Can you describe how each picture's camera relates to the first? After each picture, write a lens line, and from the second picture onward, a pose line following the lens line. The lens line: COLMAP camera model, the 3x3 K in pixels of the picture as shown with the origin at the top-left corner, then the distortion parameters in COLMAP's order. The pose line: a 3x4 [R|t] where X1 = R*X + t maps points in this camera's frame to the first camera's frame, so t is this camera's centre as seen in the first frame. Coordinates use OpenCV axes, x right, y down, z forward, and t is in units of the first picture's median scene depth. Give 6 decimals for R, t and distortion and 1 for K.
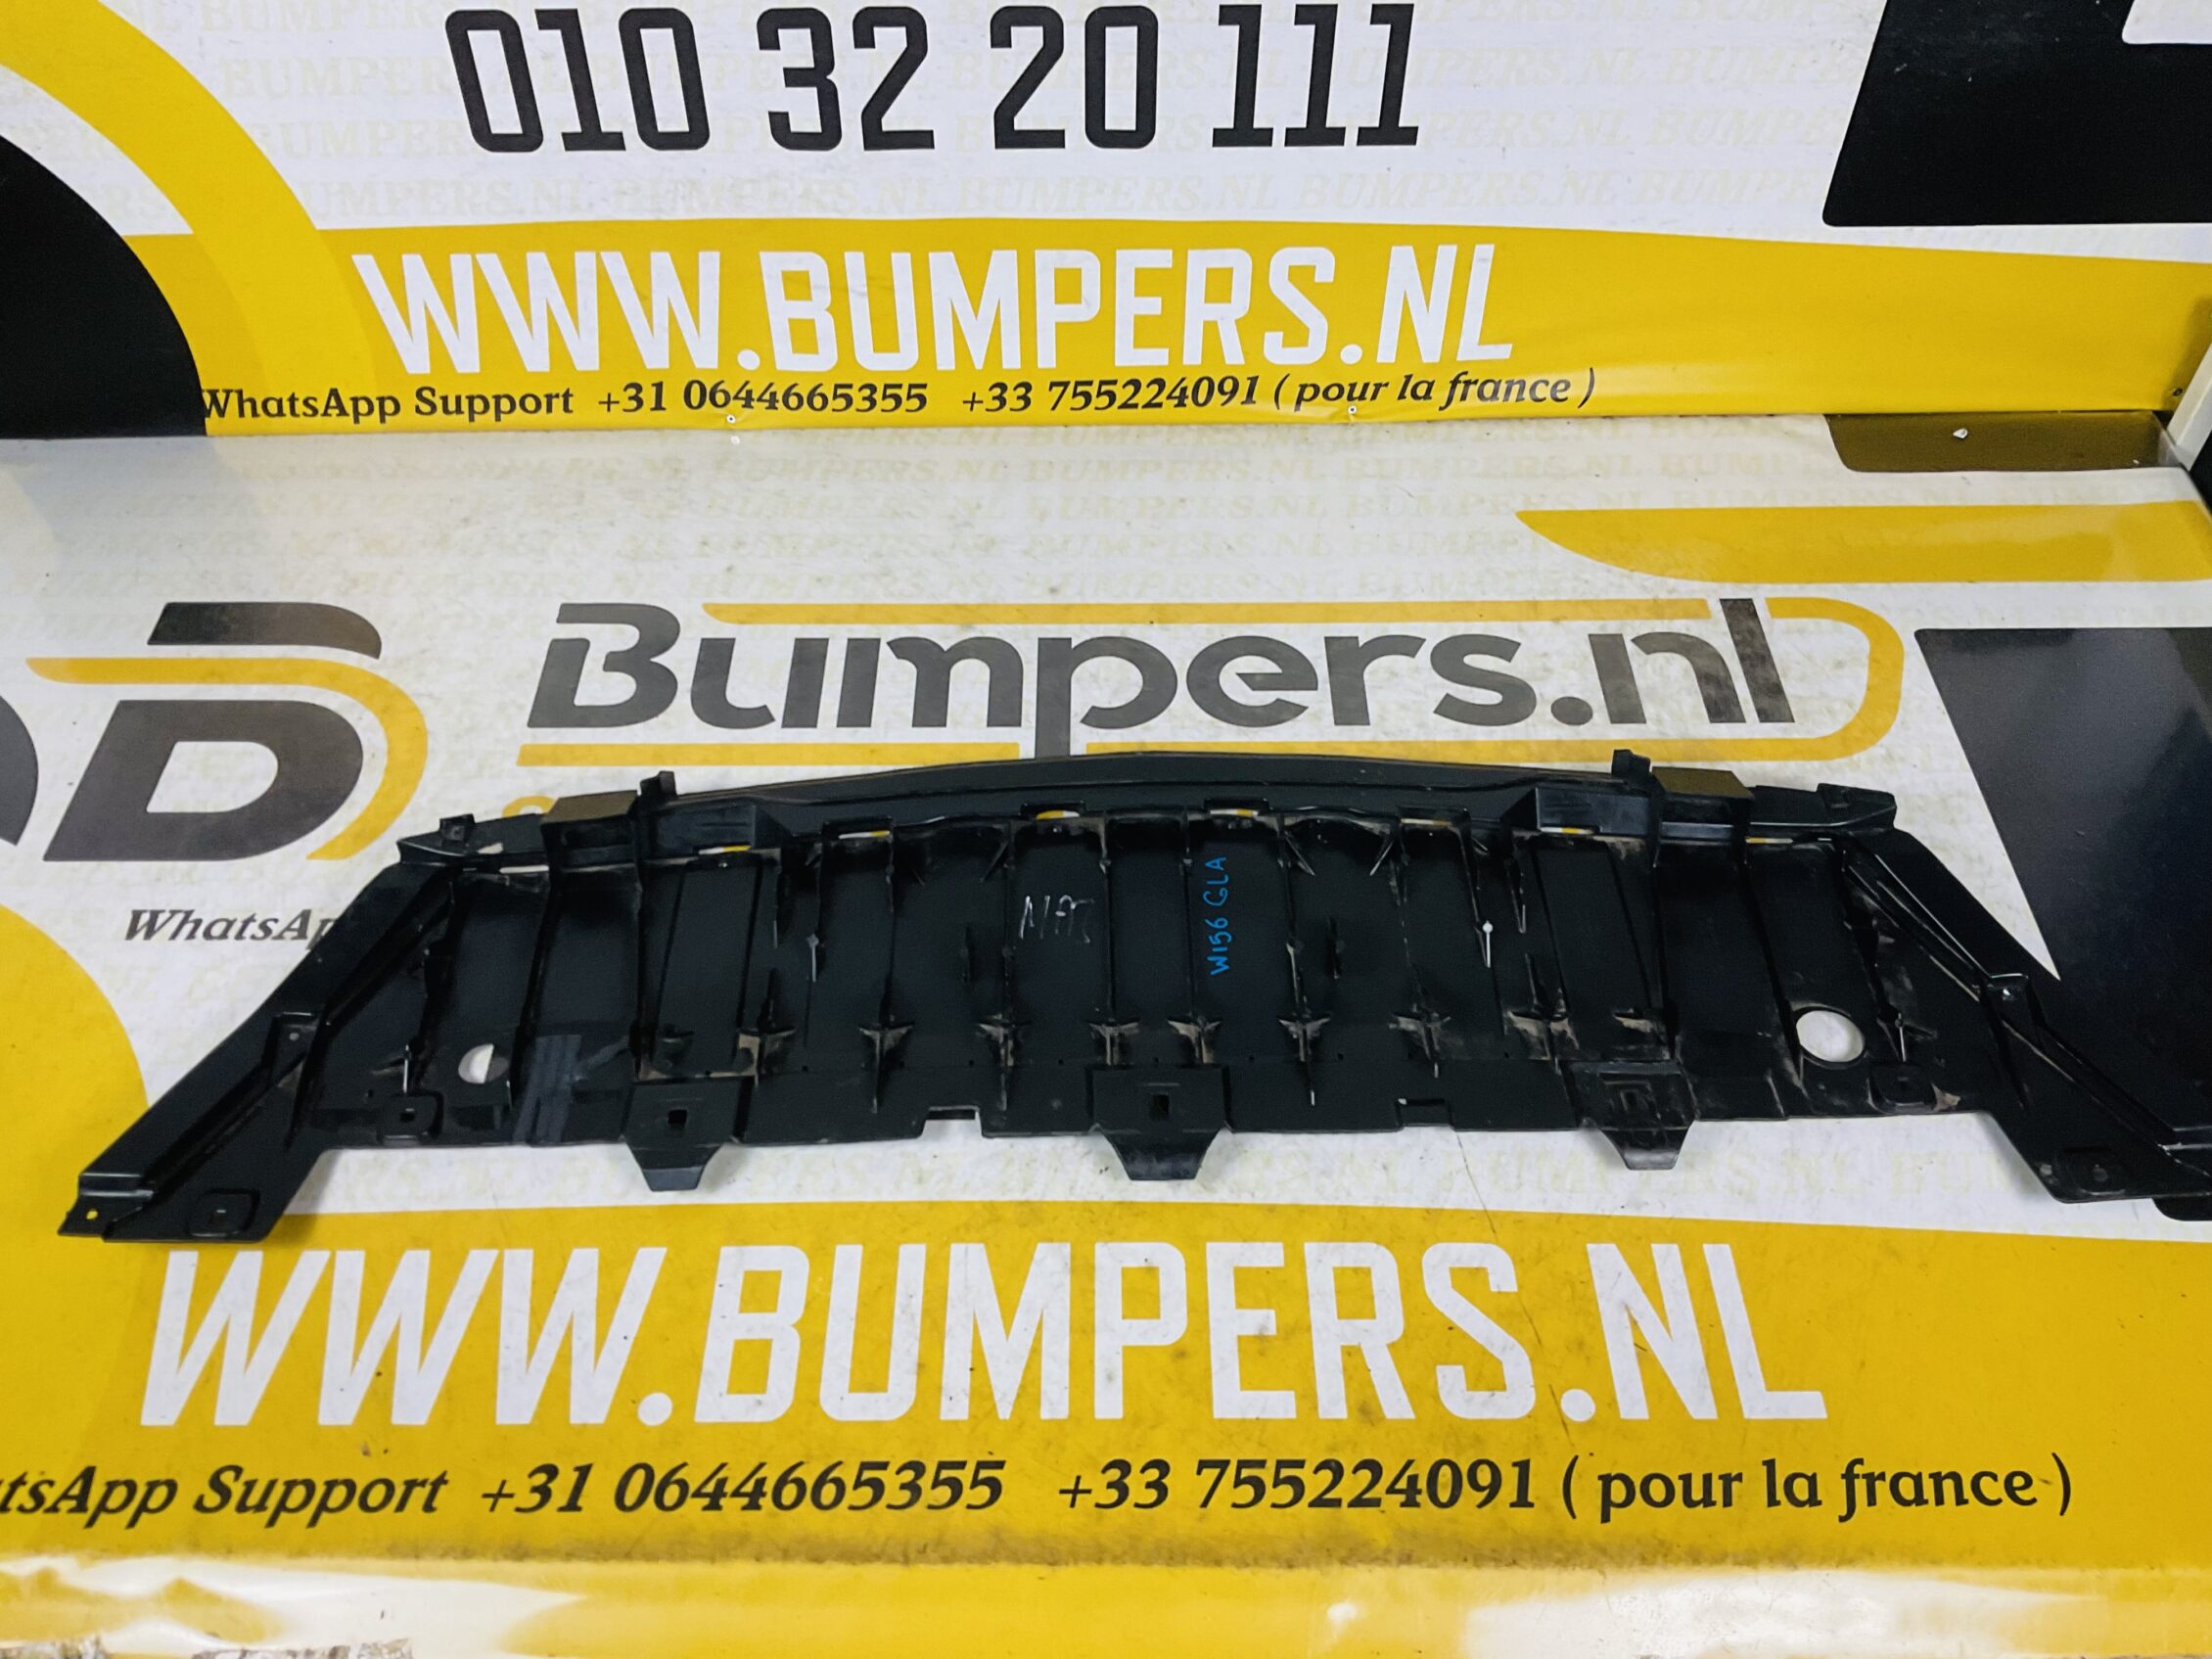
lens RADIAL K [[1820.4, 0, 1100.5], [0, 1820.4, 835.4], [0, 0, 1]] dist [0.093253, -0.183817]
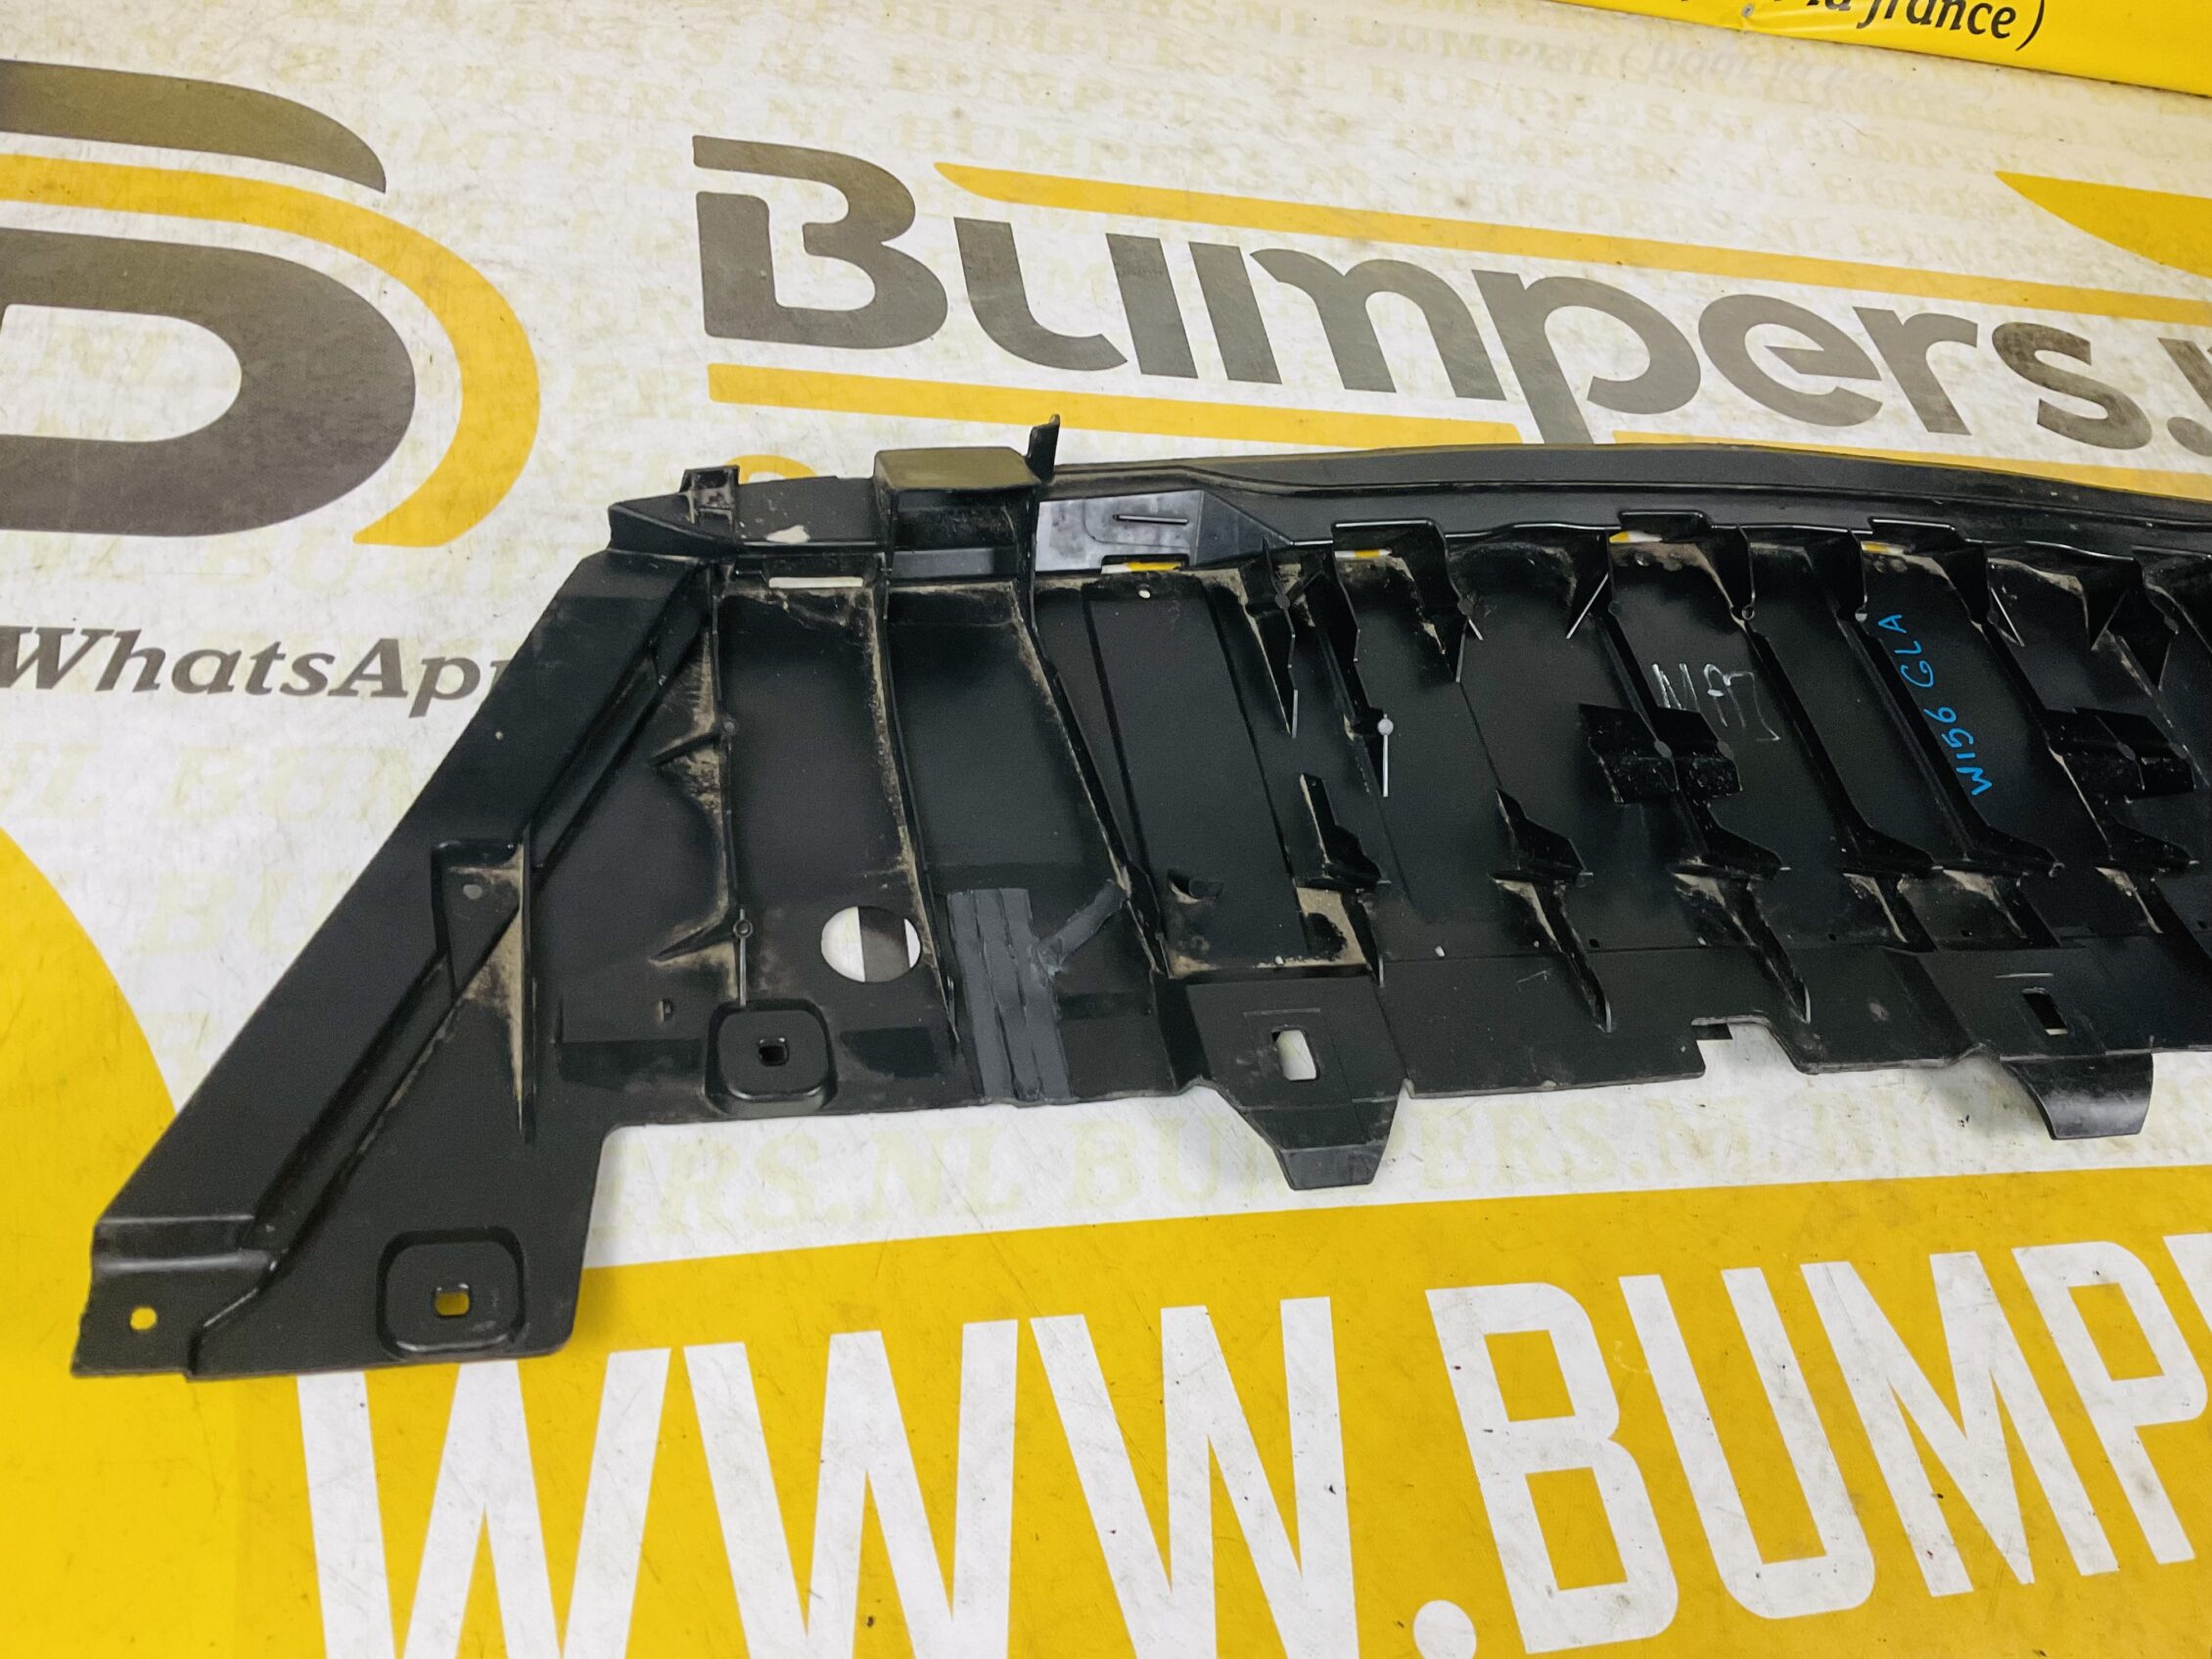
lens RADIAL K [[1820.4, 0, 1101.5], [0, 1820.4, 841.6], [0, 0, 1]] dist [0.093253, -0.183817]
pose [[0.959024, 0.007058, 0.283238, -0.357158], [-0.031882, 0.996029, 0.083130, 0.043744], [-0.281526, -0.088754, 0.955440, 0.426460]]
